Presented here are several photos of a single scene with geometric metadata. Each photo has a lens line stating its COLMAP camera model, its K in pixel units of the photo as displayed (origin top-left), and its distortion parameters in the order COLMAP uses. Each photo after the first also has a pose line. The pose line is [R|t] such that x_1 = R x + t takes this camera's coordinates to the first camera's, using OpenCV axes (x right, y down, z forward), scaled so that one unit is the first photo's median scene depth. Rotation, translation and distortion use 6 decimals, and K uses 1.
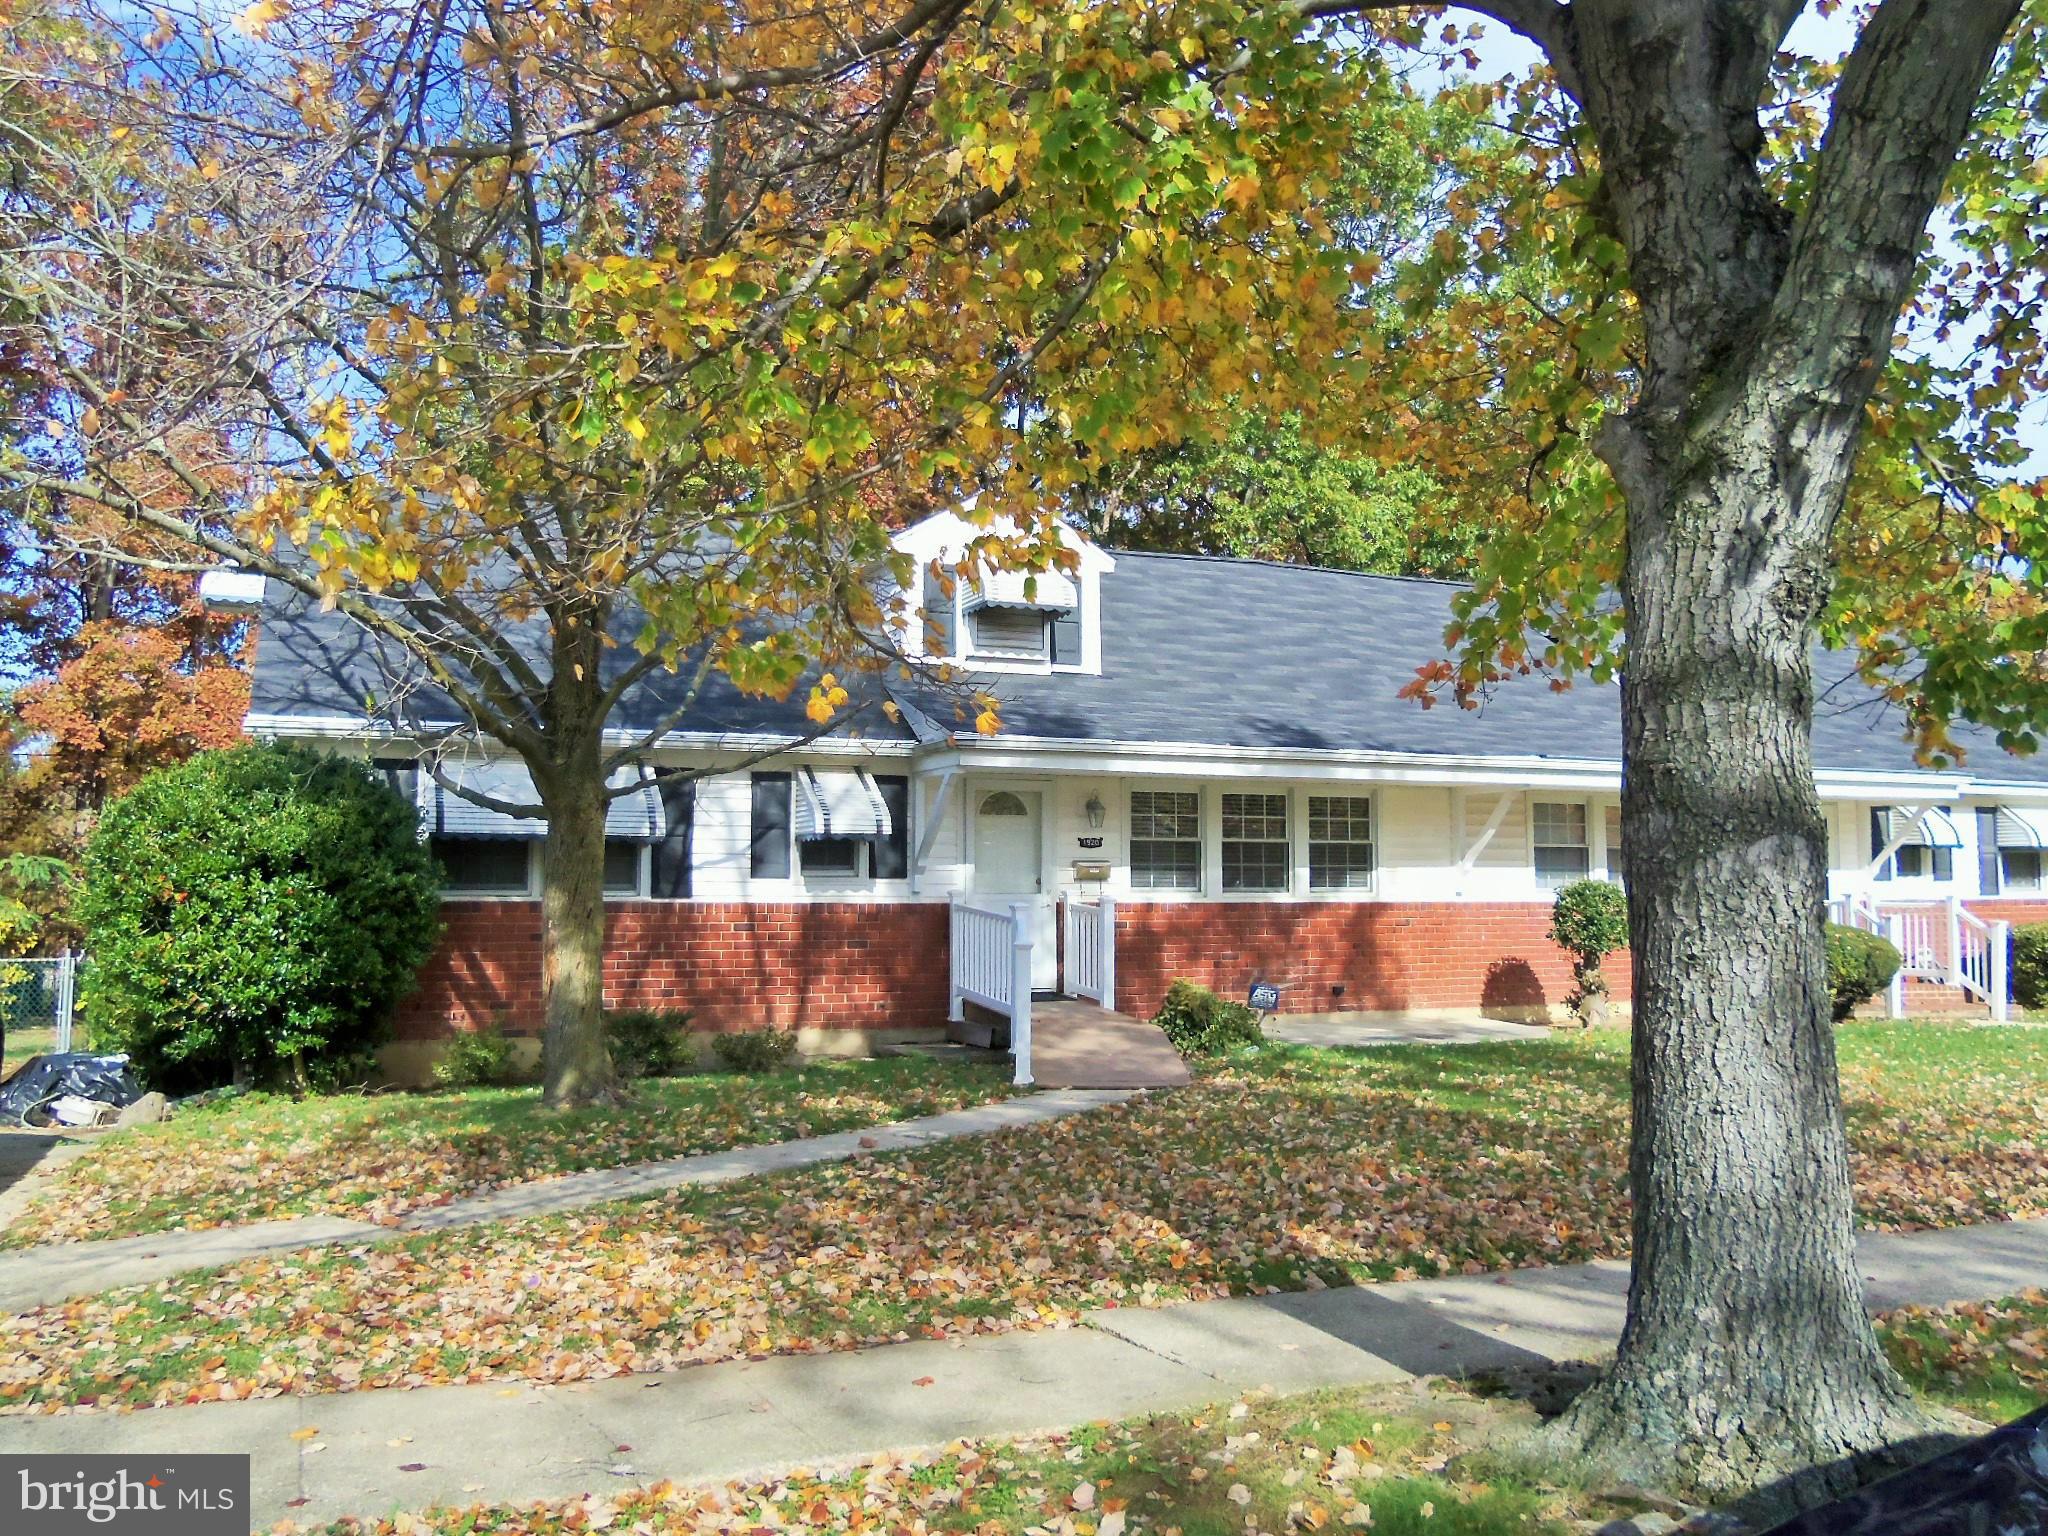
lens RADIAL K [[1649.5, 0, 994.9], [0, 1649.5, 738.6], [0, 0, 1]] dist [-0.060992, 0.043096]
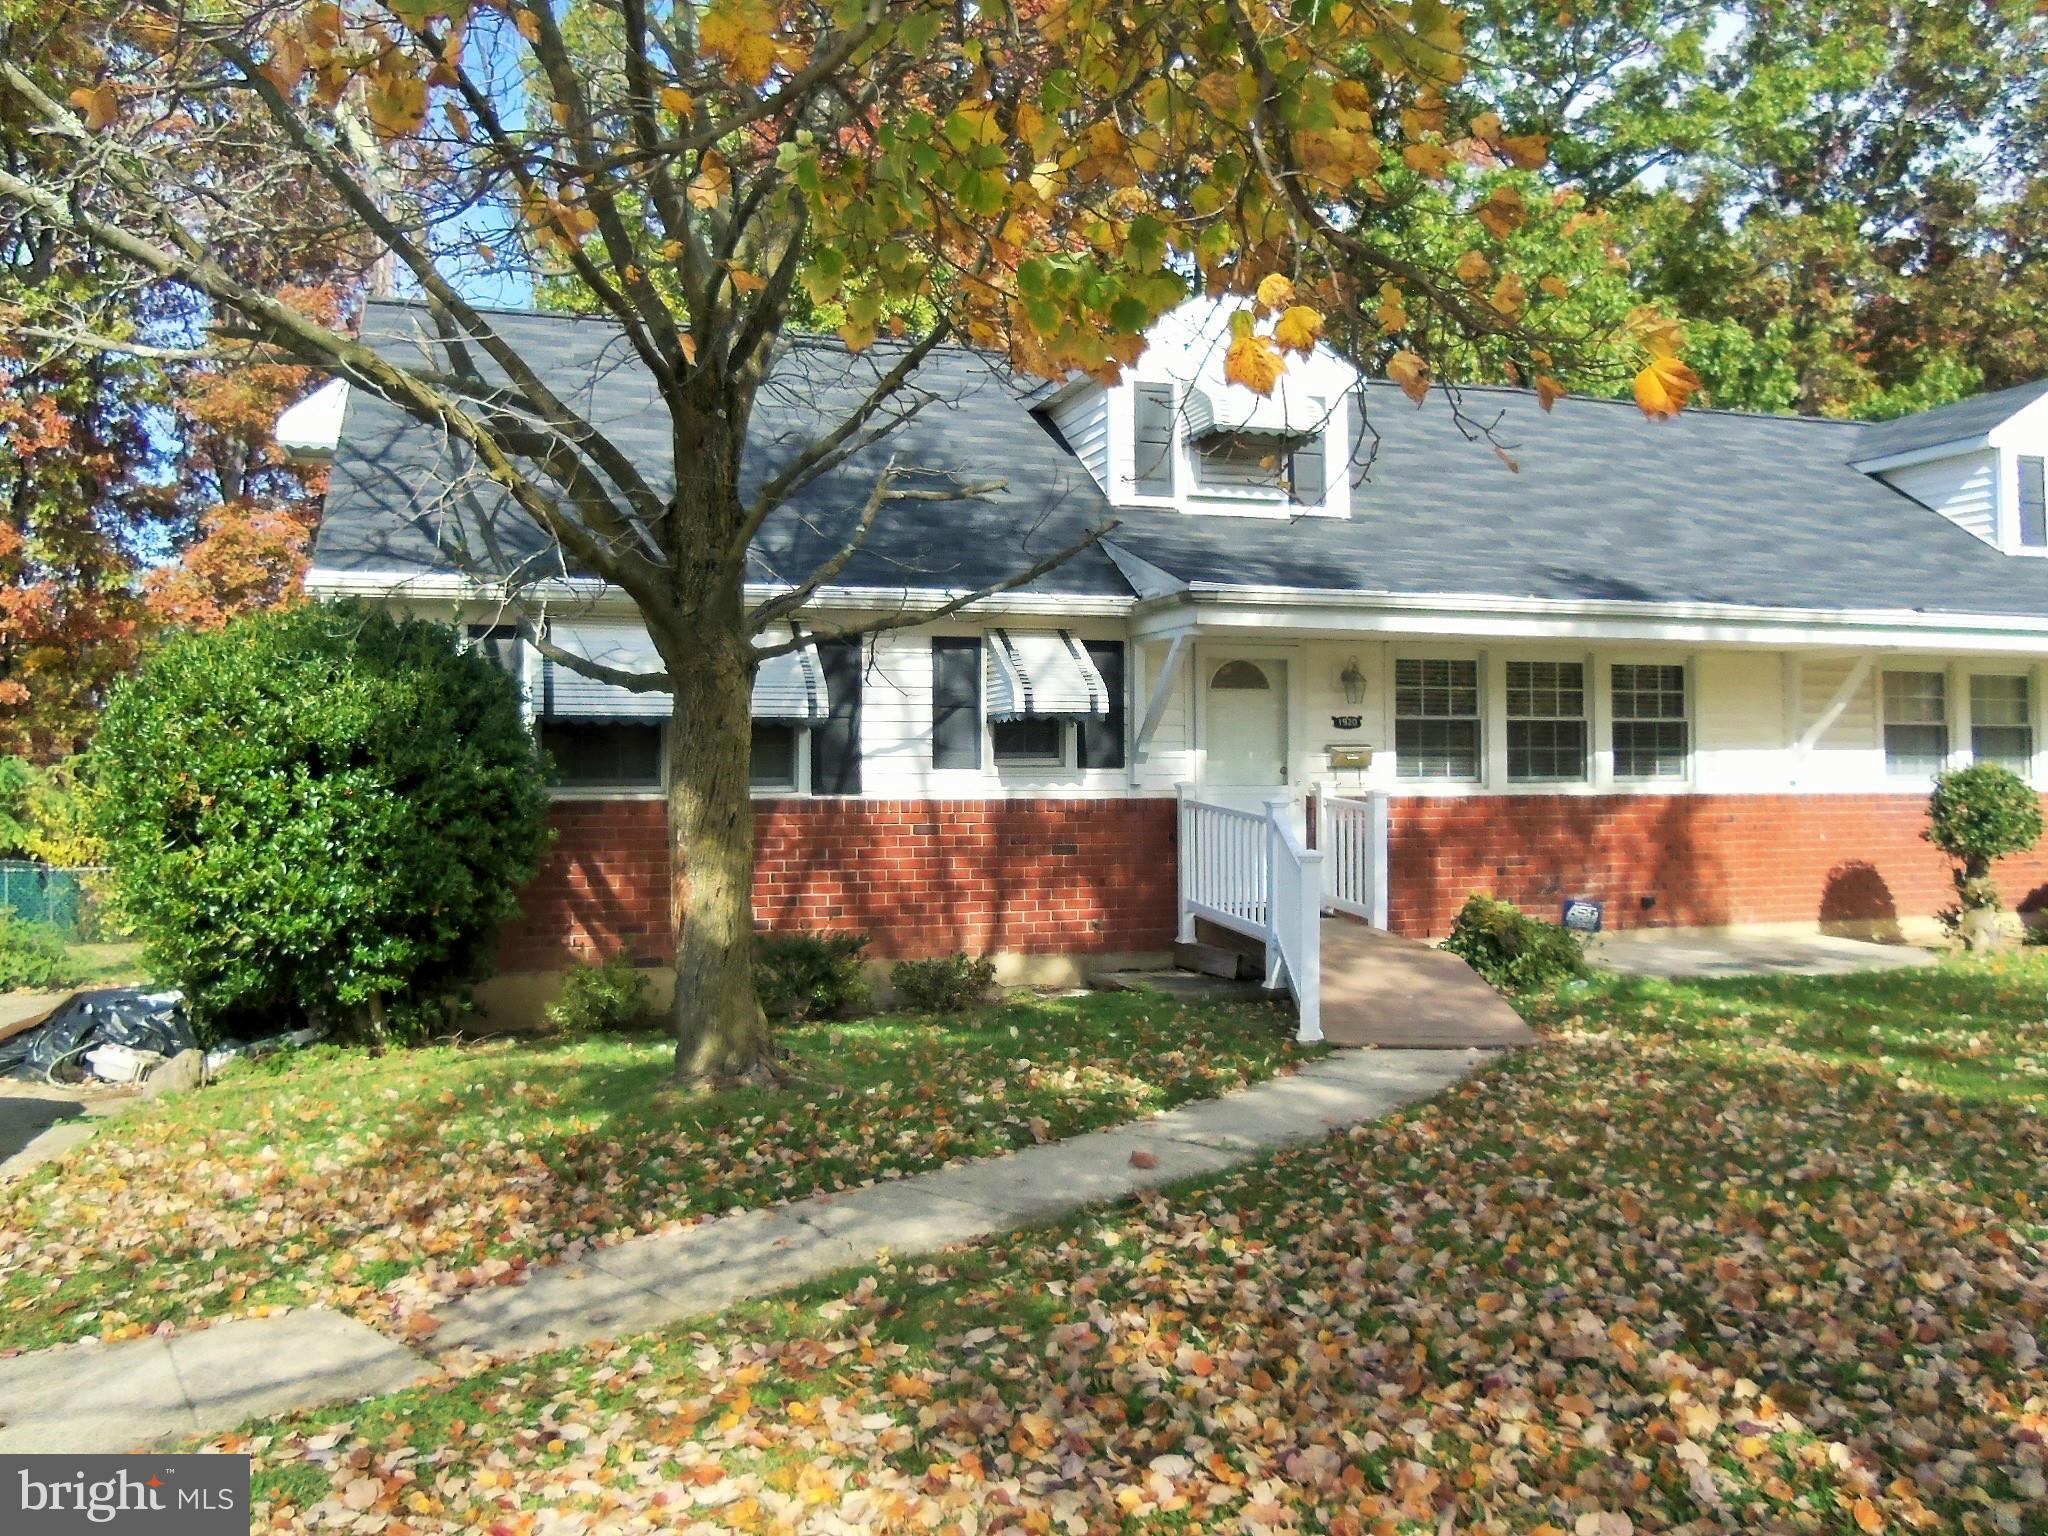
lens RADIAL K [[1649.5, 0, 994.9], [0, 1649.5, 738.6], [0, 0, 1]] dist [-0.060992, 0.043096]
pose [[0.995923, -0.007640, -0.089886, -0.046353], [0.013692, 0.997665, 0.066915, 0.016489], [0.089164, -0.067873, 0.993702, 0.204657]]
